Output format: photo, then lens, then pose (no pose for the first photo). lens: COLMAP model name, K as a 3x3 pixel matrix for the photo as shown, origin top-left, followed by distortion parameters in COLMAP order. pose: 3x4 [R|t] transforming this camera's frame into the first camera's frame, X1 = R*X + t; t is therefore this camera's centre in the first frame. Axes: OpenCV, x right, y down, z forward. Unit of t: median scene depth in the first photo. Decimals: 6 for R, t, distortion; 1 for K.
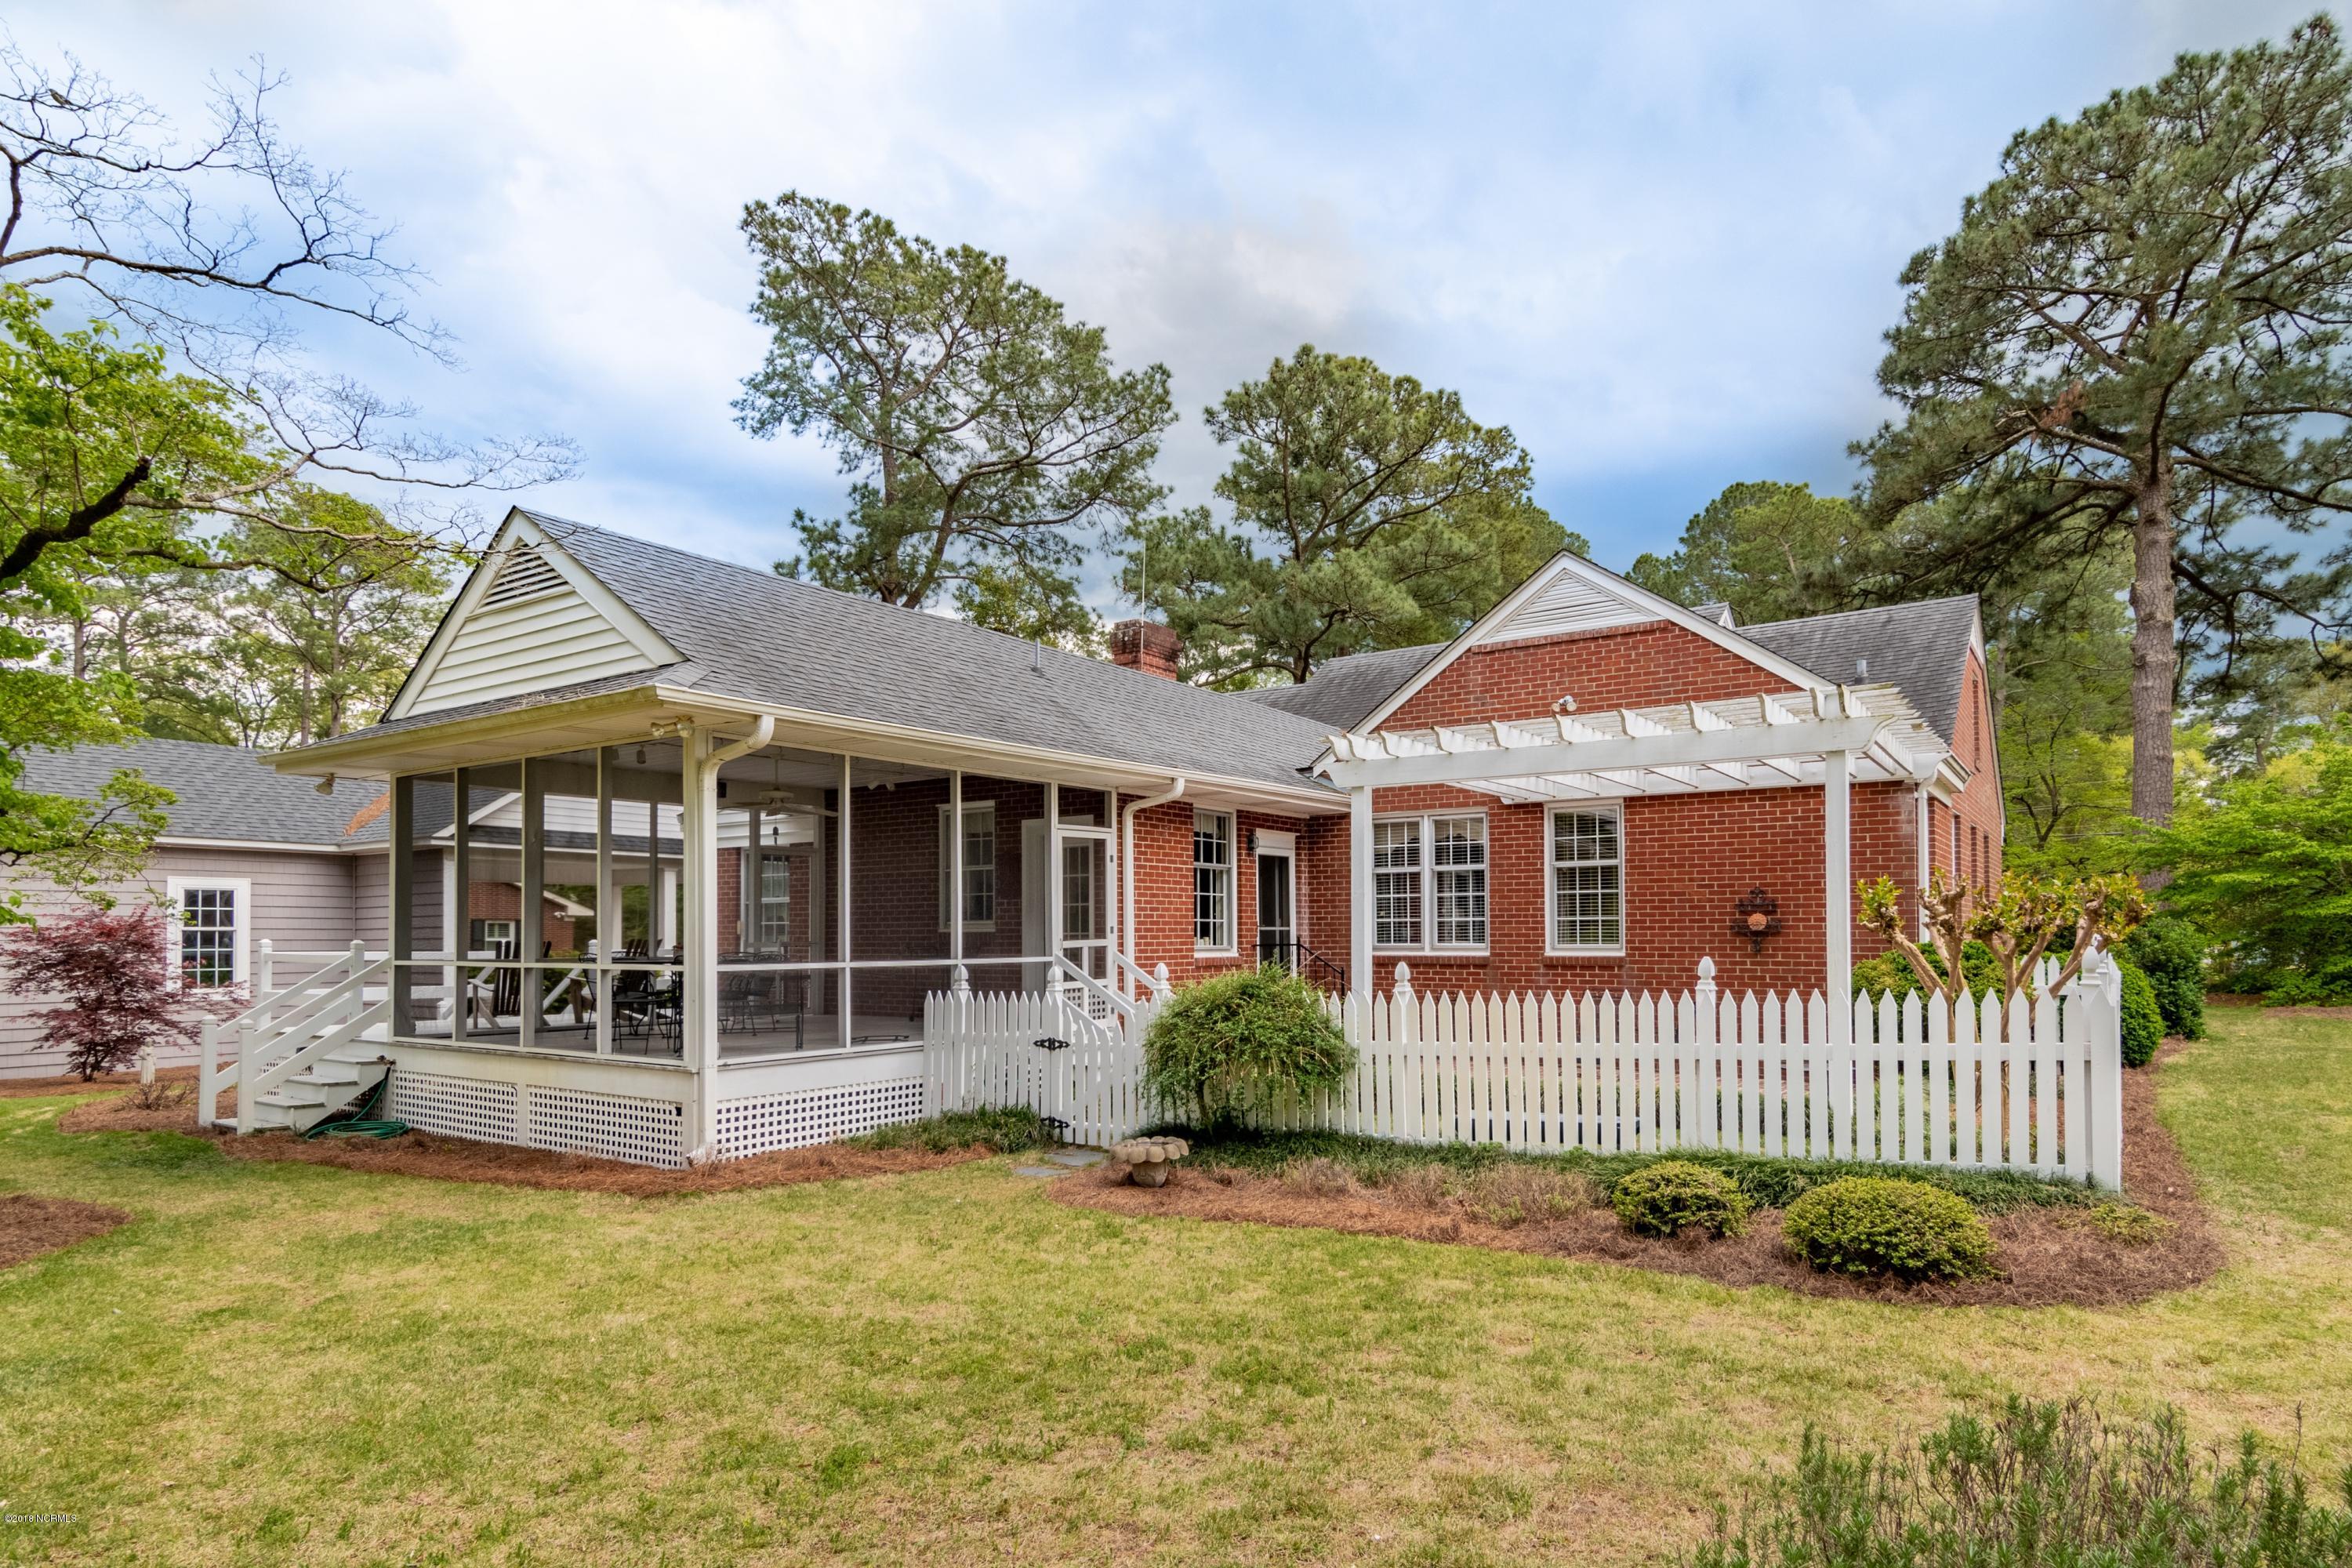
lens RADIAL K [[1390.2, 0, 1172.3], [0, 1390.2, 881.8], [0, 0, 1]] dist [0.000959, 0.002199]
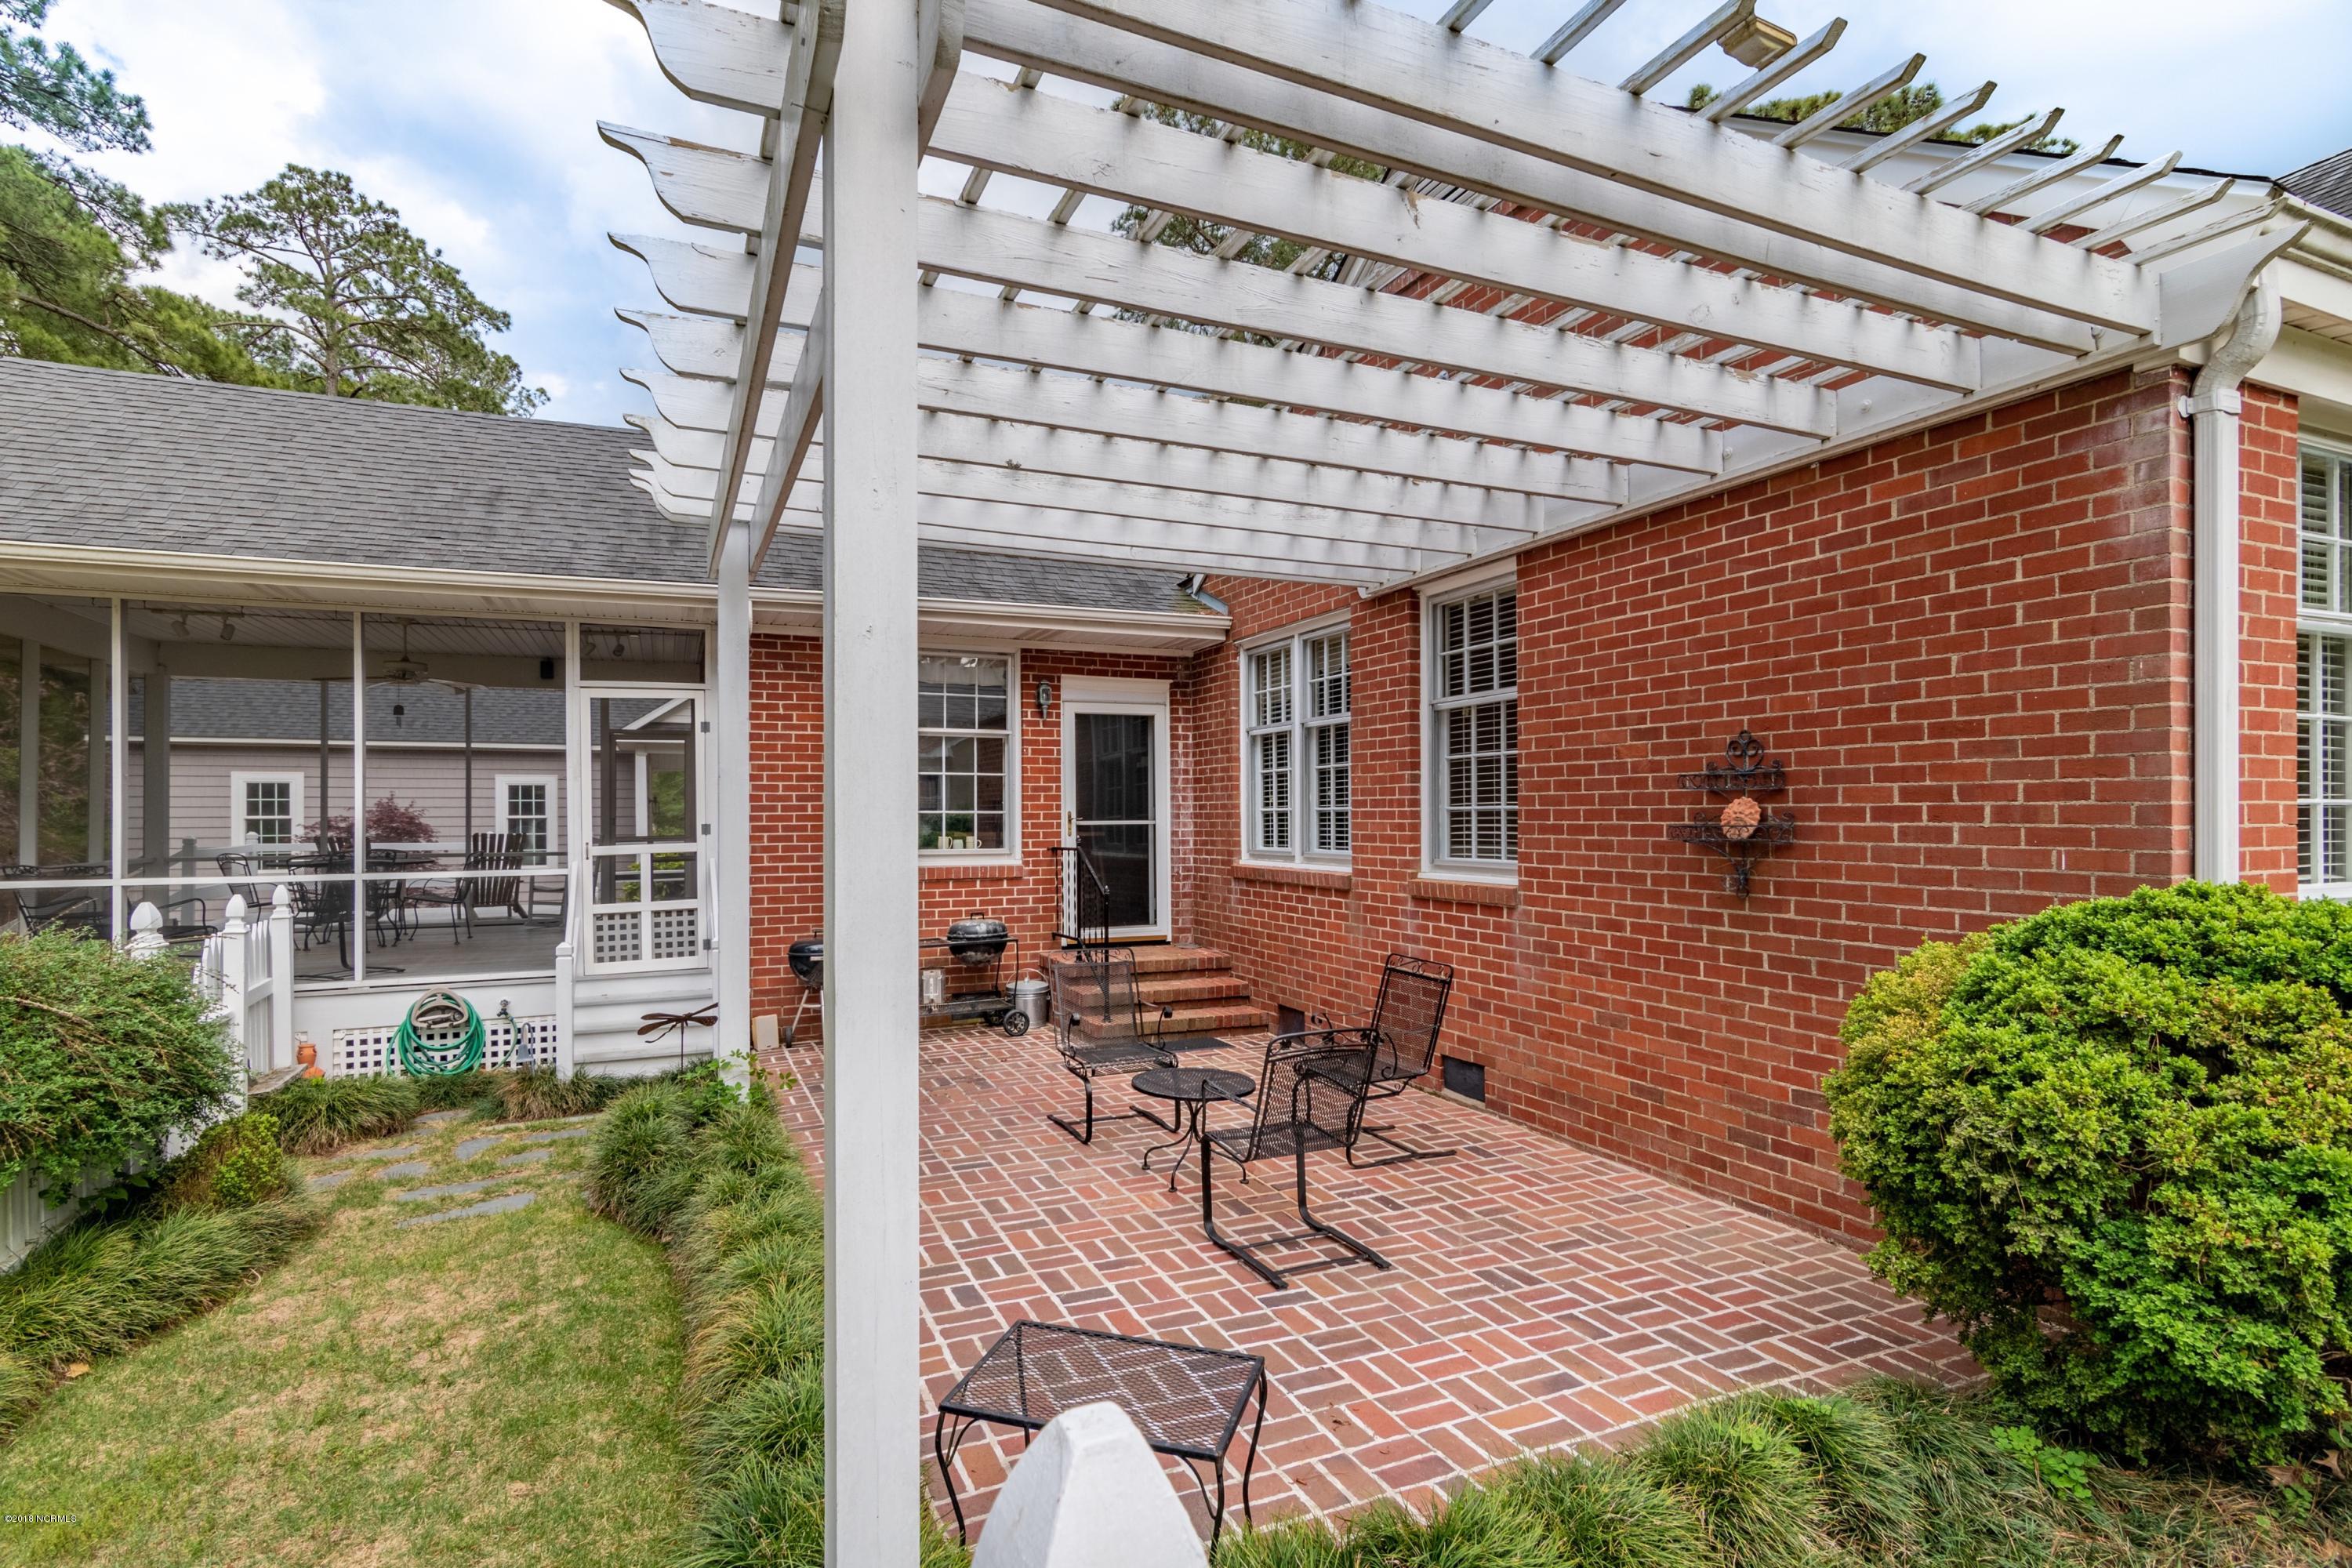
lens RADIAL K [[1130.1, 0, 1174.4], [0, 1130.1, 794.3], [0, 0, 1]] dist [0.000453, -0.000038]
pose [[0.863714, -0.008801, -0.503905, 0.266861], [0.019672, 0.999674, 0.016259, 0.008196], [0.503597, -0.023956, 0.863606, 0.384075]]
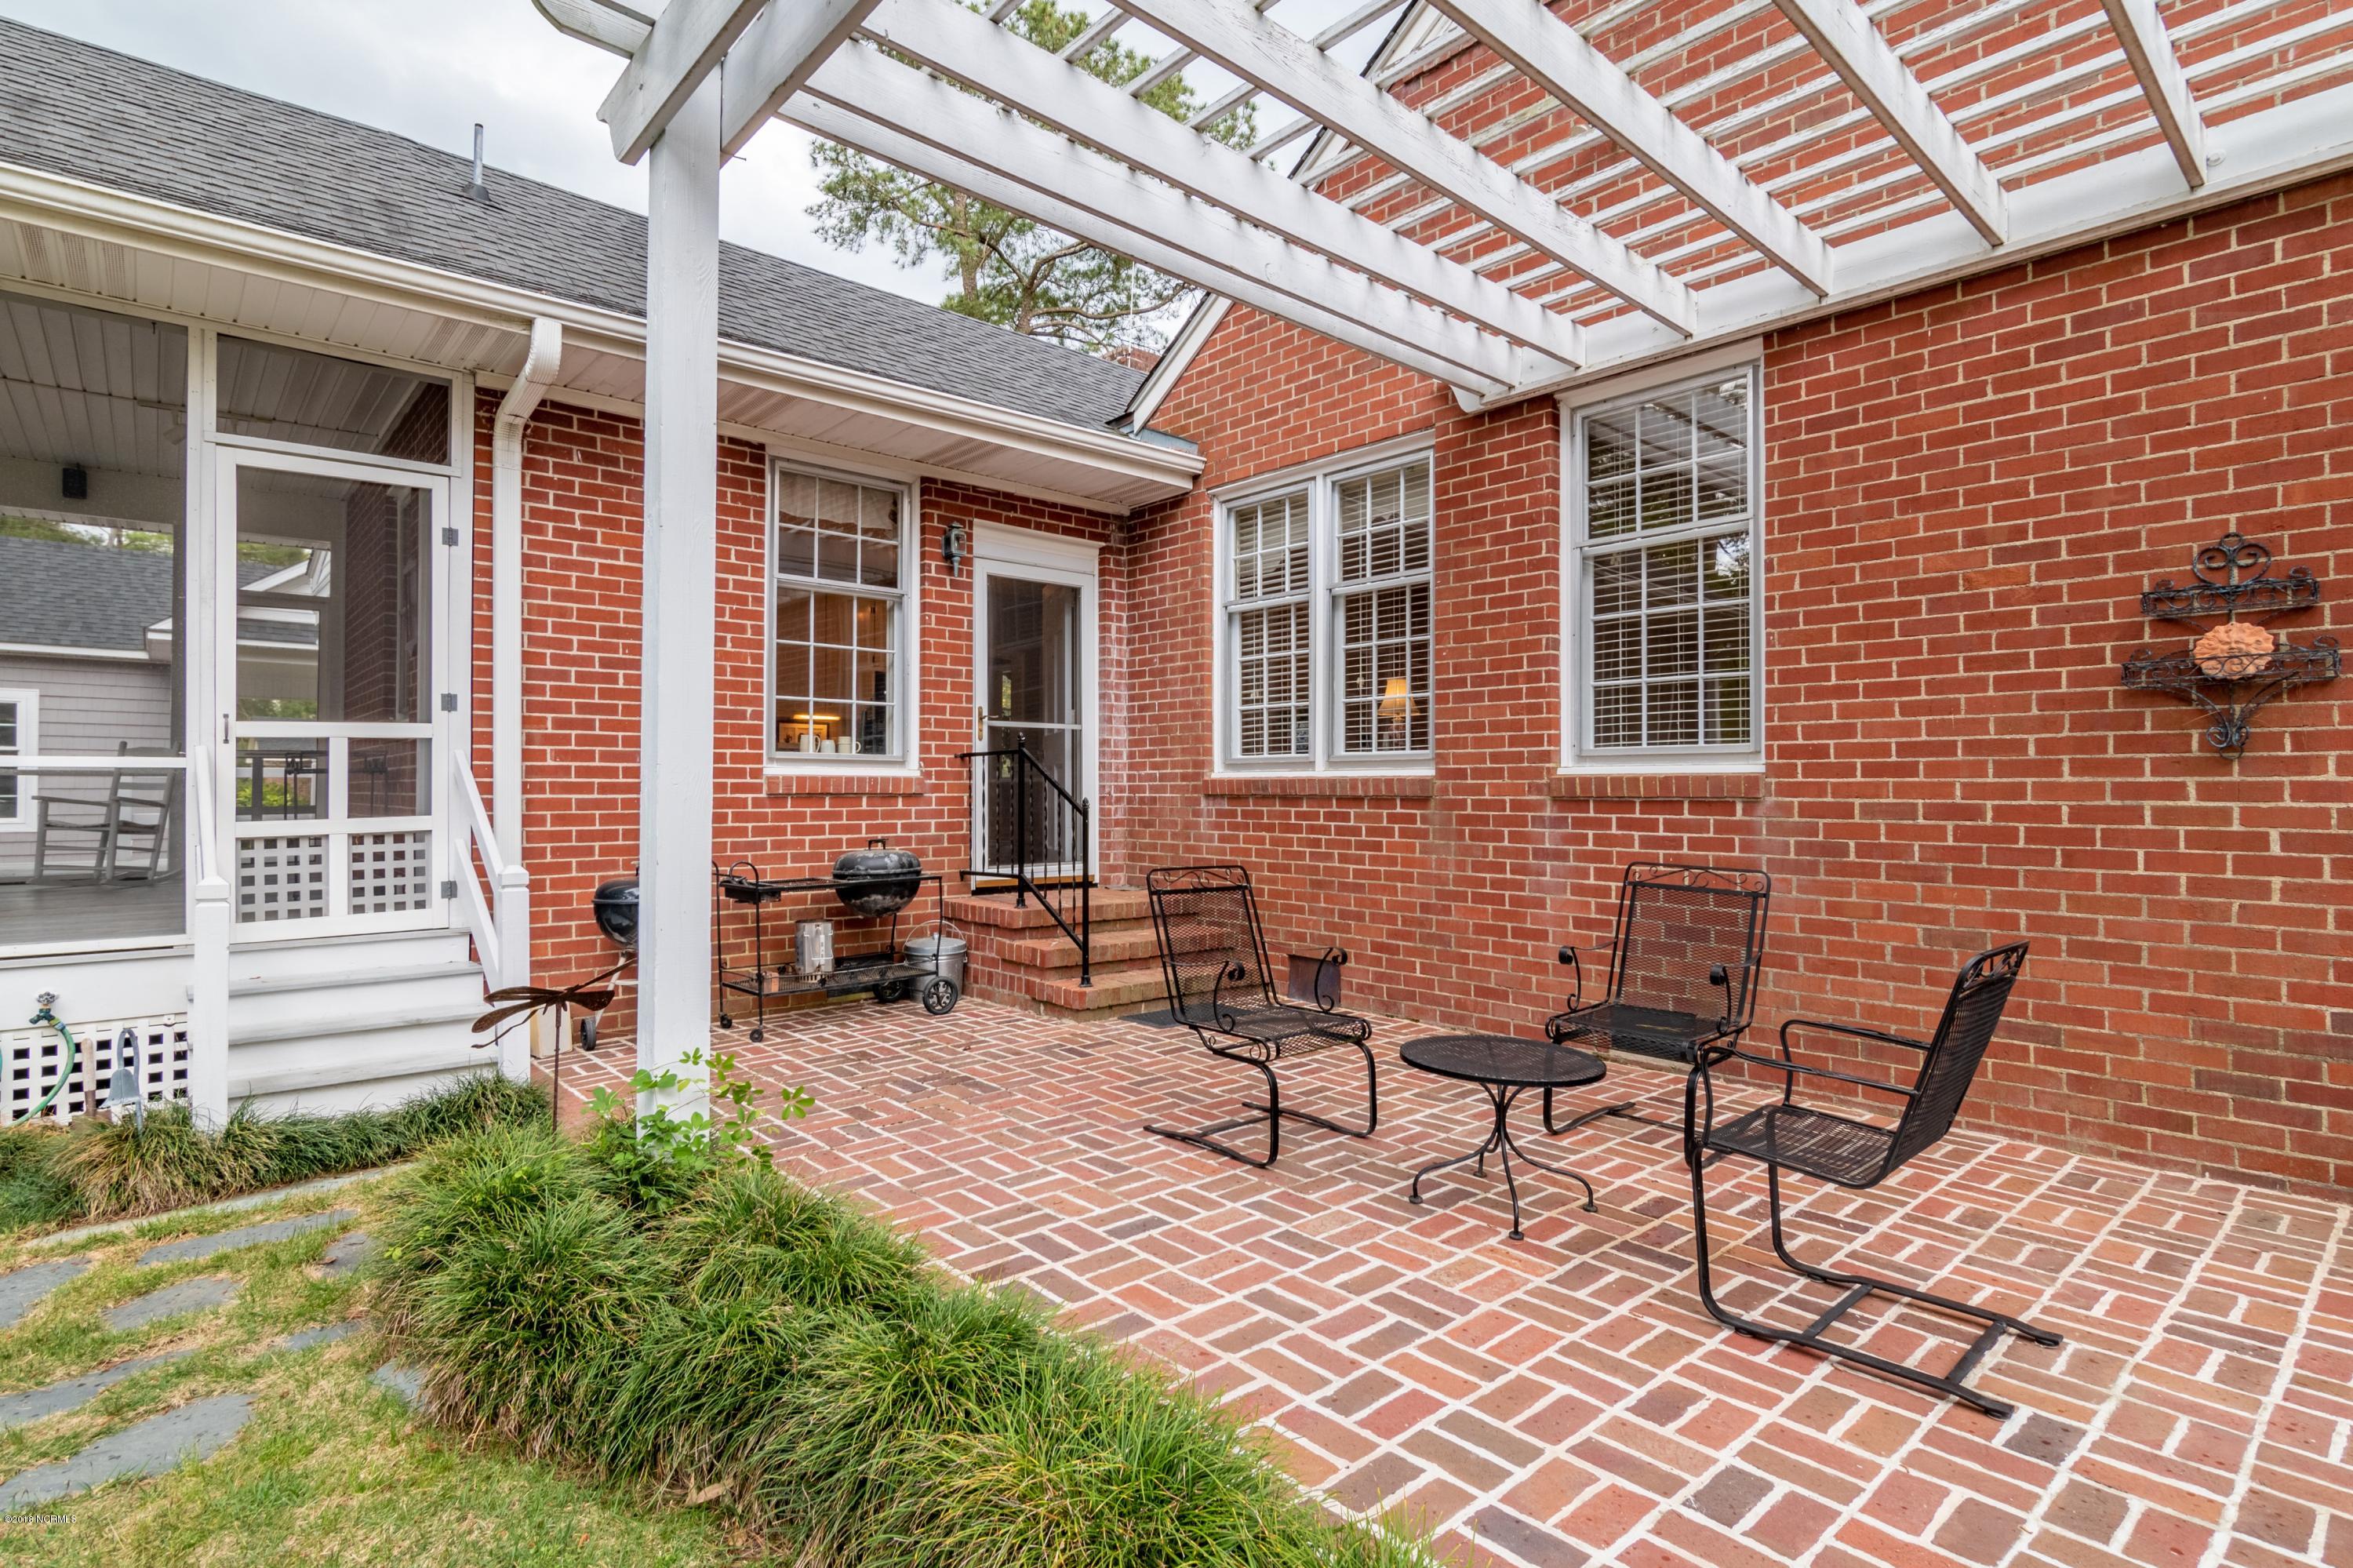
lens RADIAL K [[1150.2, 0, 1175.0], [0, 1150.2, 759.8], [0, 0, 1]] dist [0.000749, 0.000037]
pose [[0.974550, 0.001103, -0.224168, 0.154630], [0.001834, 0.999915, 0.012895, 0.029207], [0.224163, -0.012978, 0.974465, 0.428121]]
